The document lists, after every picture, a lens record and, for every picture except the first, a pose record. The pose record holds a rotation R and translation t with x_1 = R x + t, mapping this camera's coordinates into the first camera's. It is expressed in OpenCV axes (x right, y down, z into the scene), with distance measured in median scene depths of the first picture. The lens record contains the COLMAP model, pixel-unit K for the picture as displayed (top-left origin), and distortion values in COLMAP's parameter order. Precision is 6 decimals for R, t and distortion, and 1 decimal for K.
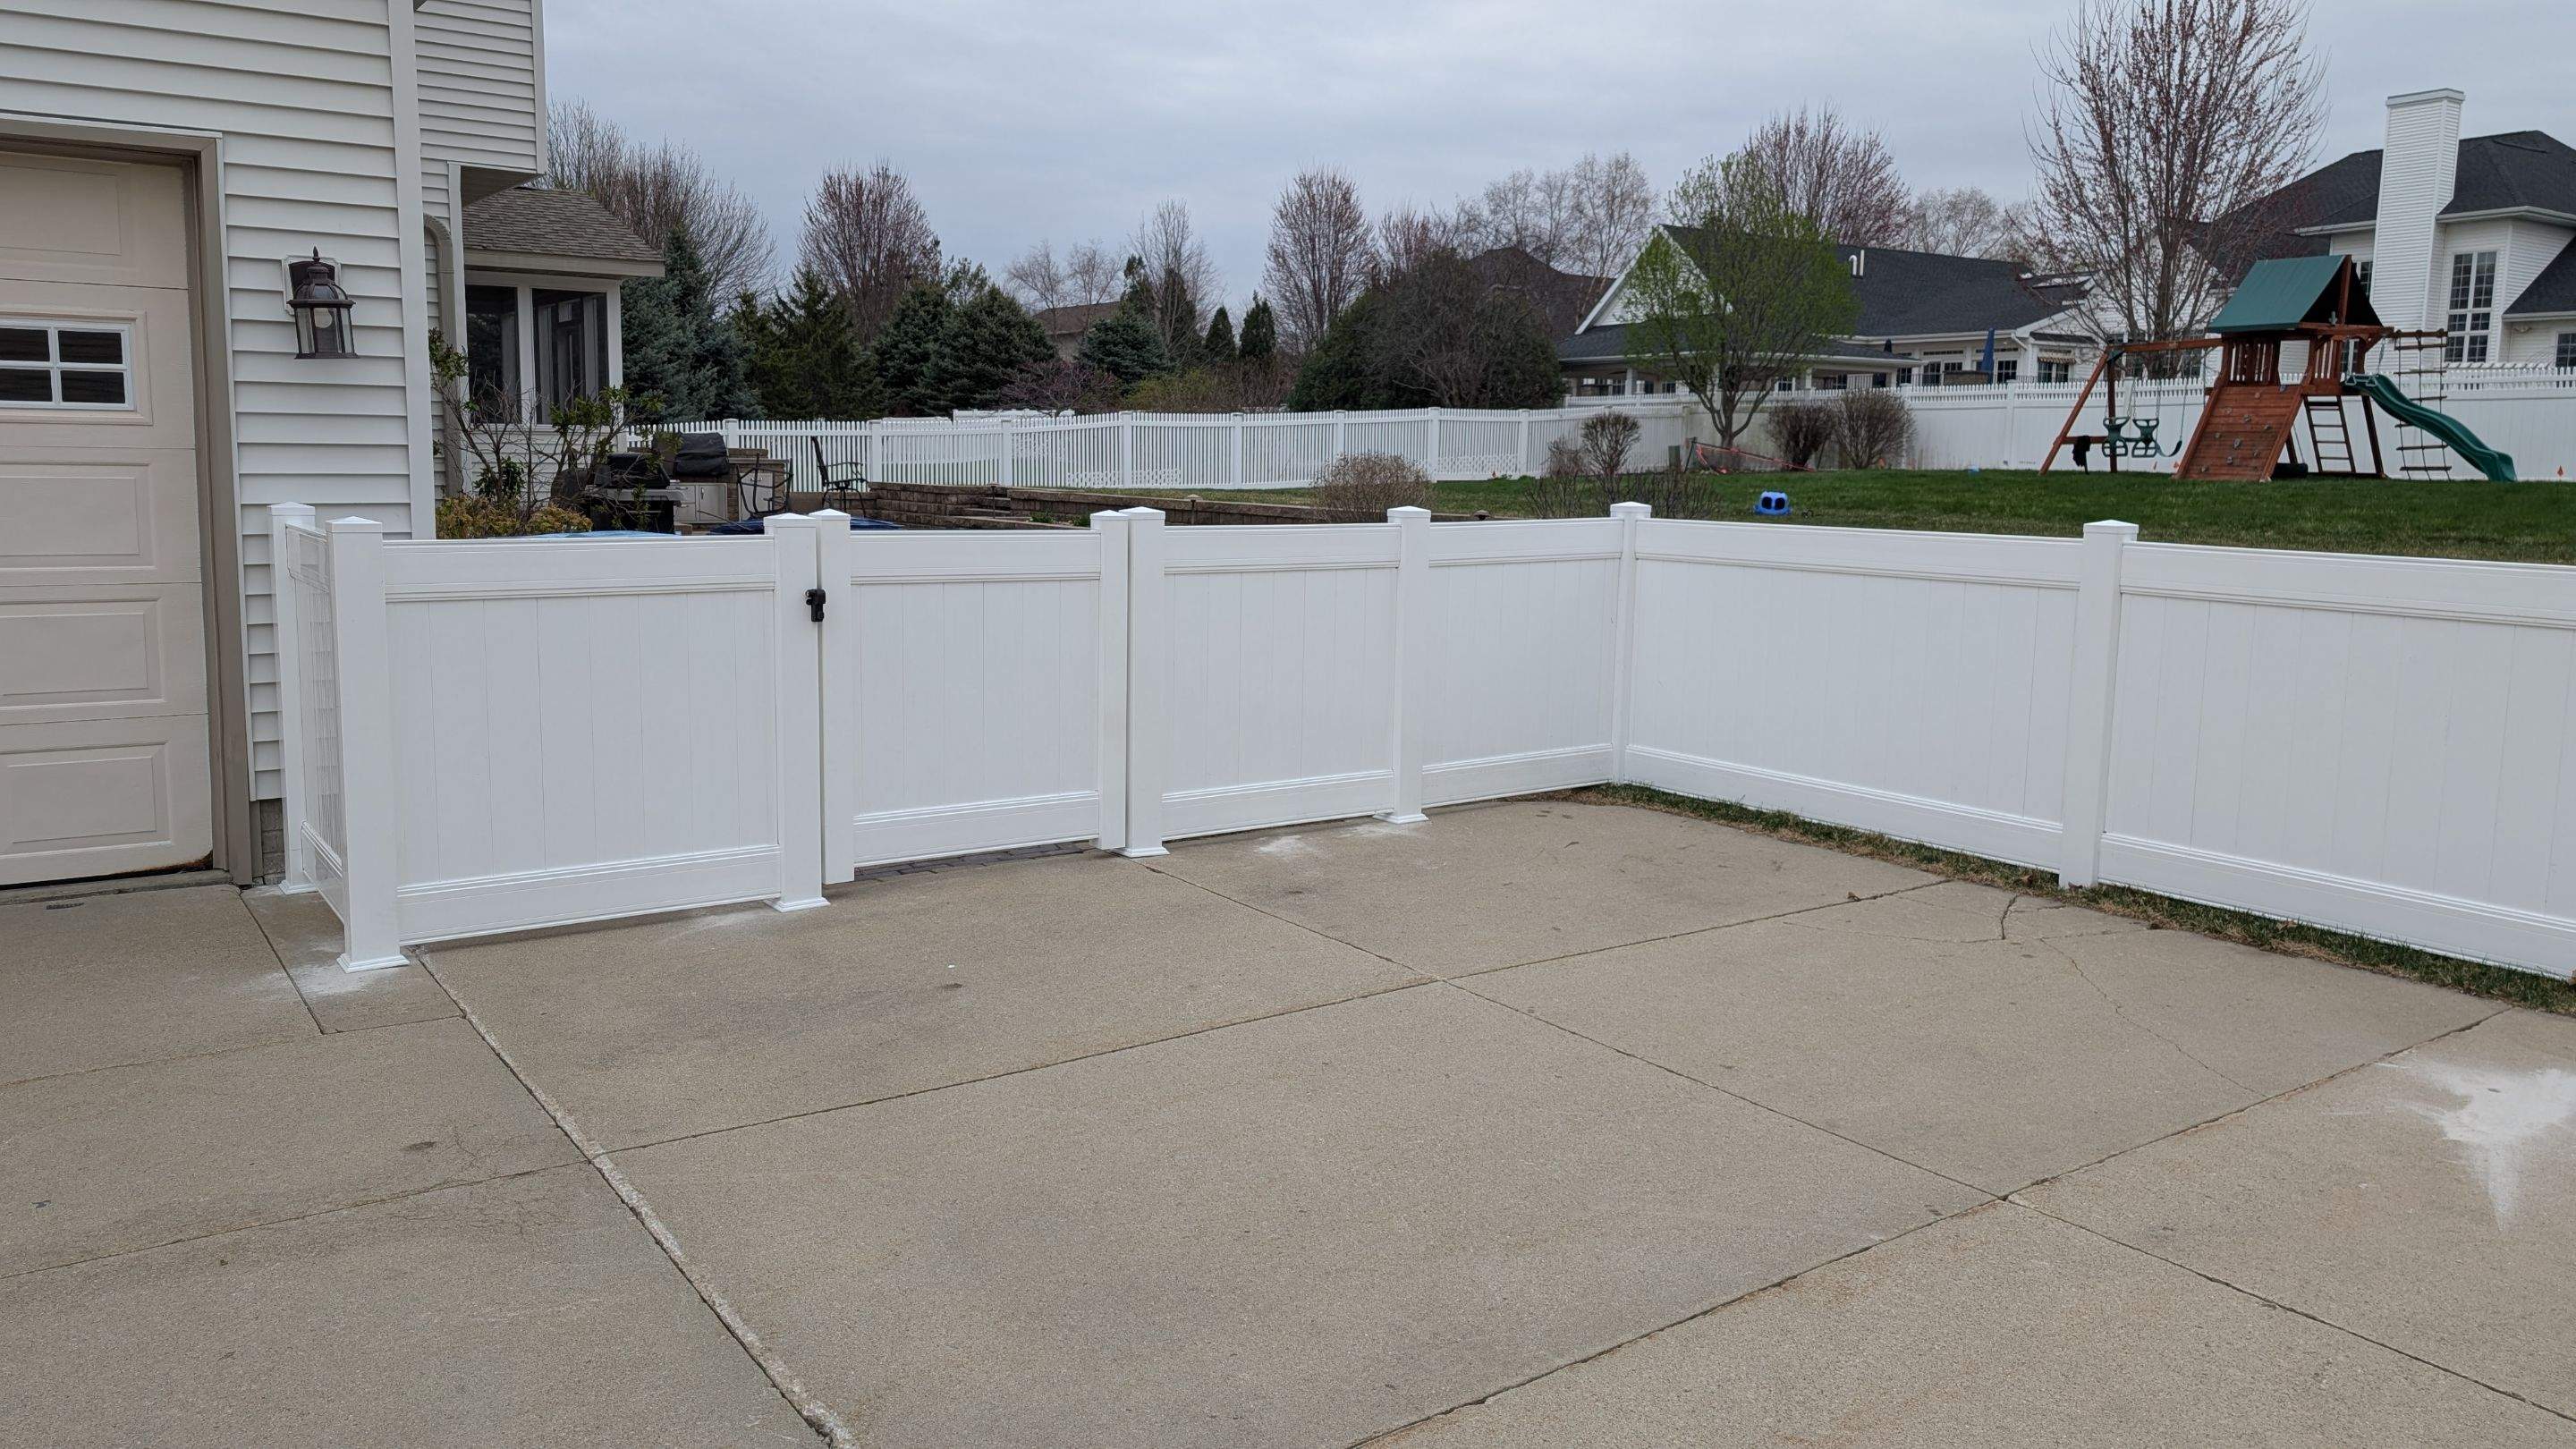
lens RADIAL K [[1902.3, 0, 1226.1], [0, 1902.3, 717.7], [0, 0, 1]] dist [0.005860, 0.005800]
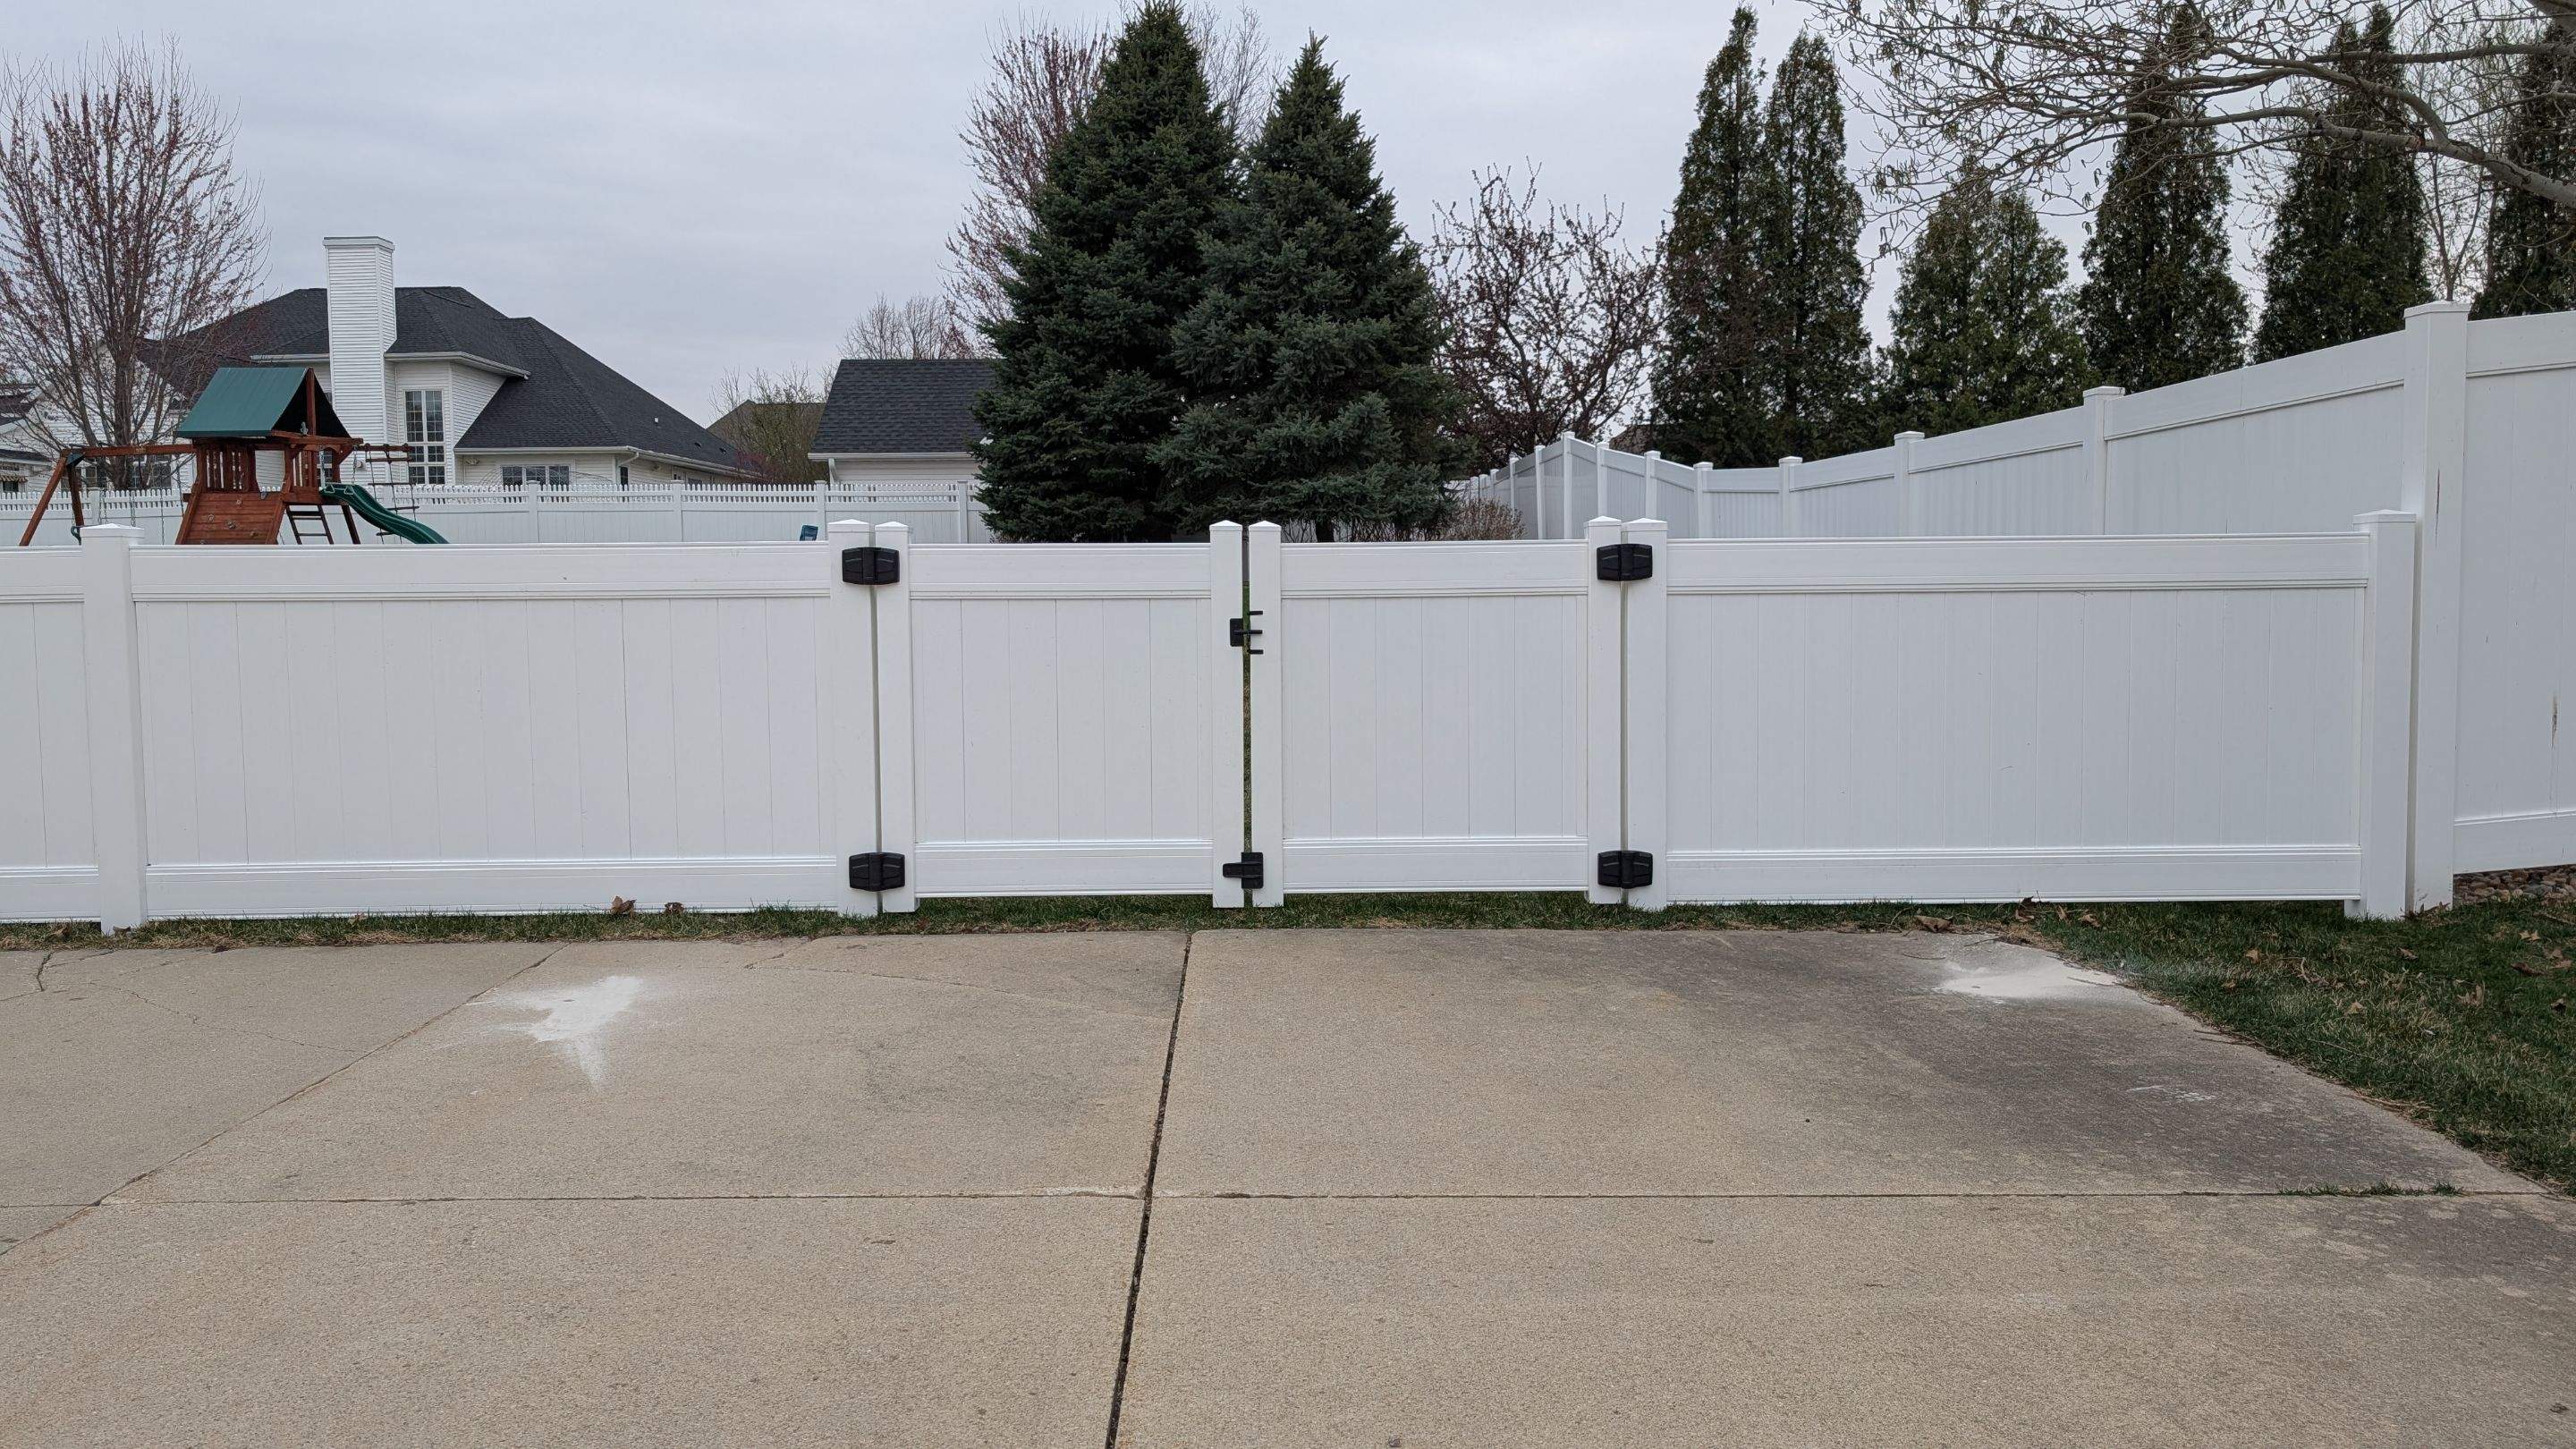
lens RADIAL K [[1898.2, 0, 1331.7], [0, 1898.2, 732.1], [0, 0, 1]] dist [0.050399, -0.052644]
pose [[0.533799, -0.074960, 0.842282, -0.001389], [0.131345, 0.991324, 0.004984, 0.016178], [-0.835349, 0.107969, 0.539013, 0.006137]]
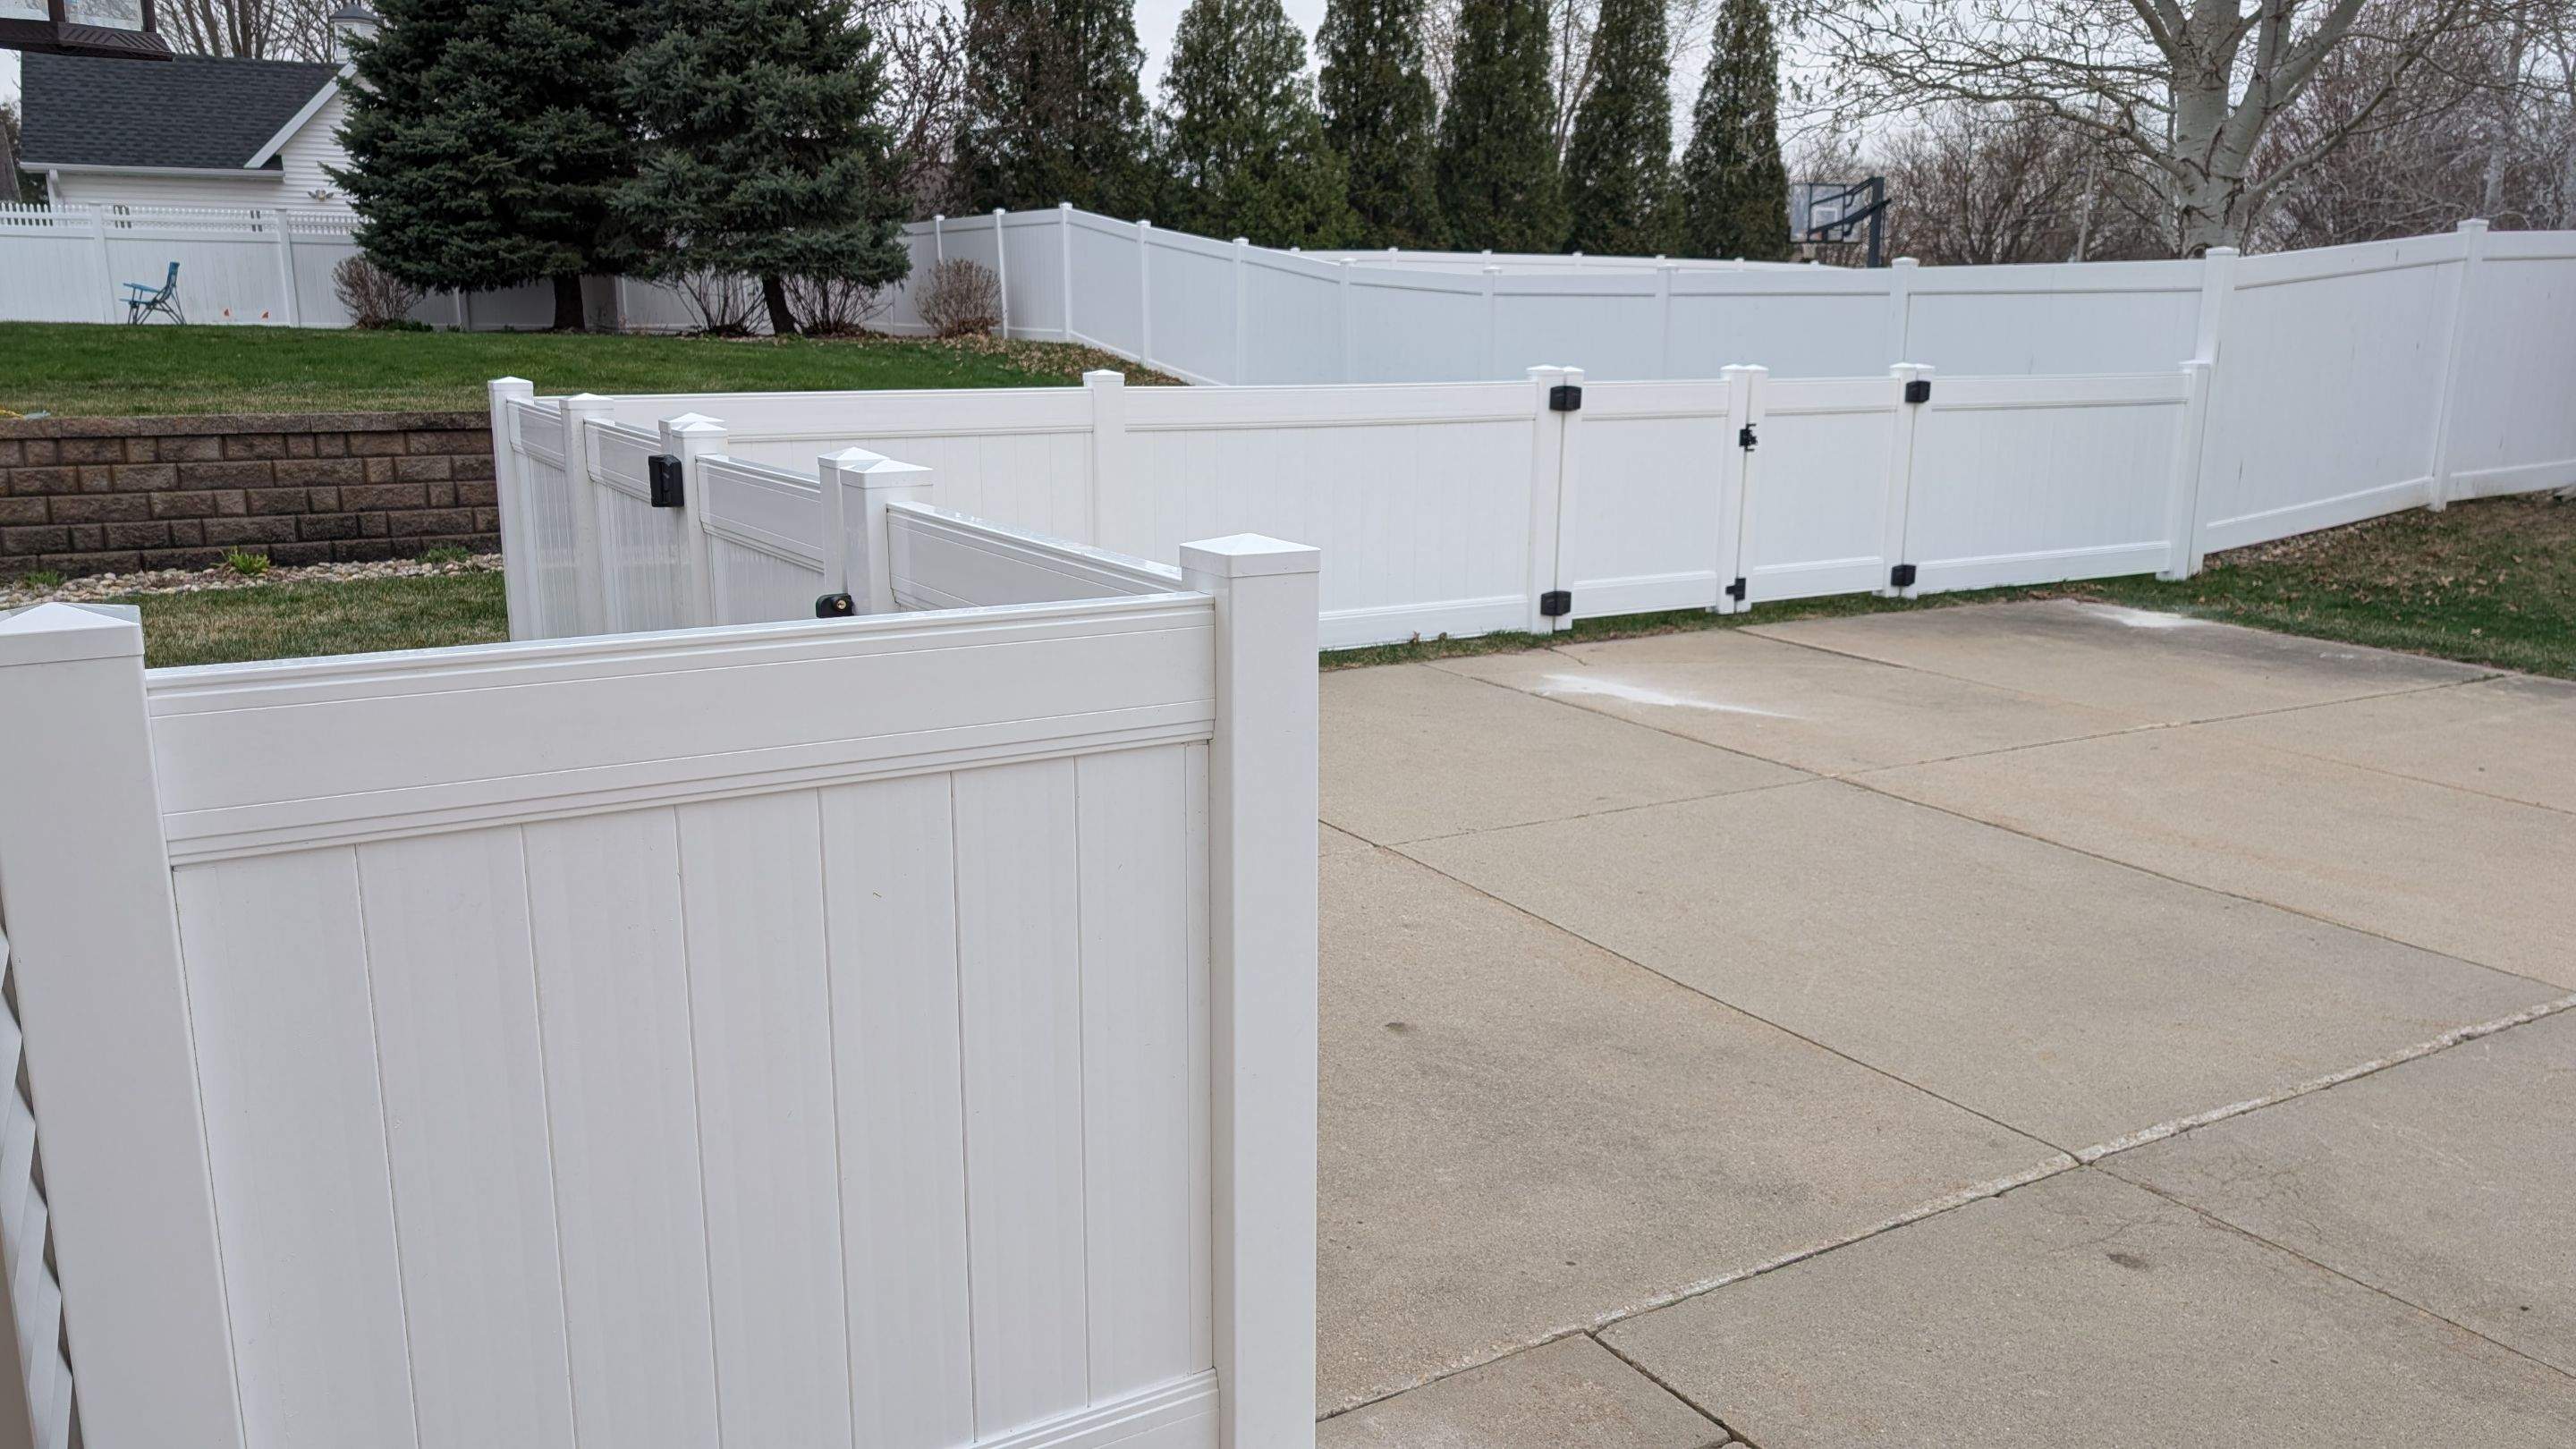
lens RADIAL K [[1981.1, 0, 1288.0], [0, 1981.1, 724.5], [0, 0, 1]] dist [-0.004040, 0.002202]
pose [[0.025205, -0.214310, 0.976440, -0.185600], [0.132614, 0.968835, 0.209218, -0.031279], [-0.990847, 0.124216, 0.052840, 0.202078]]
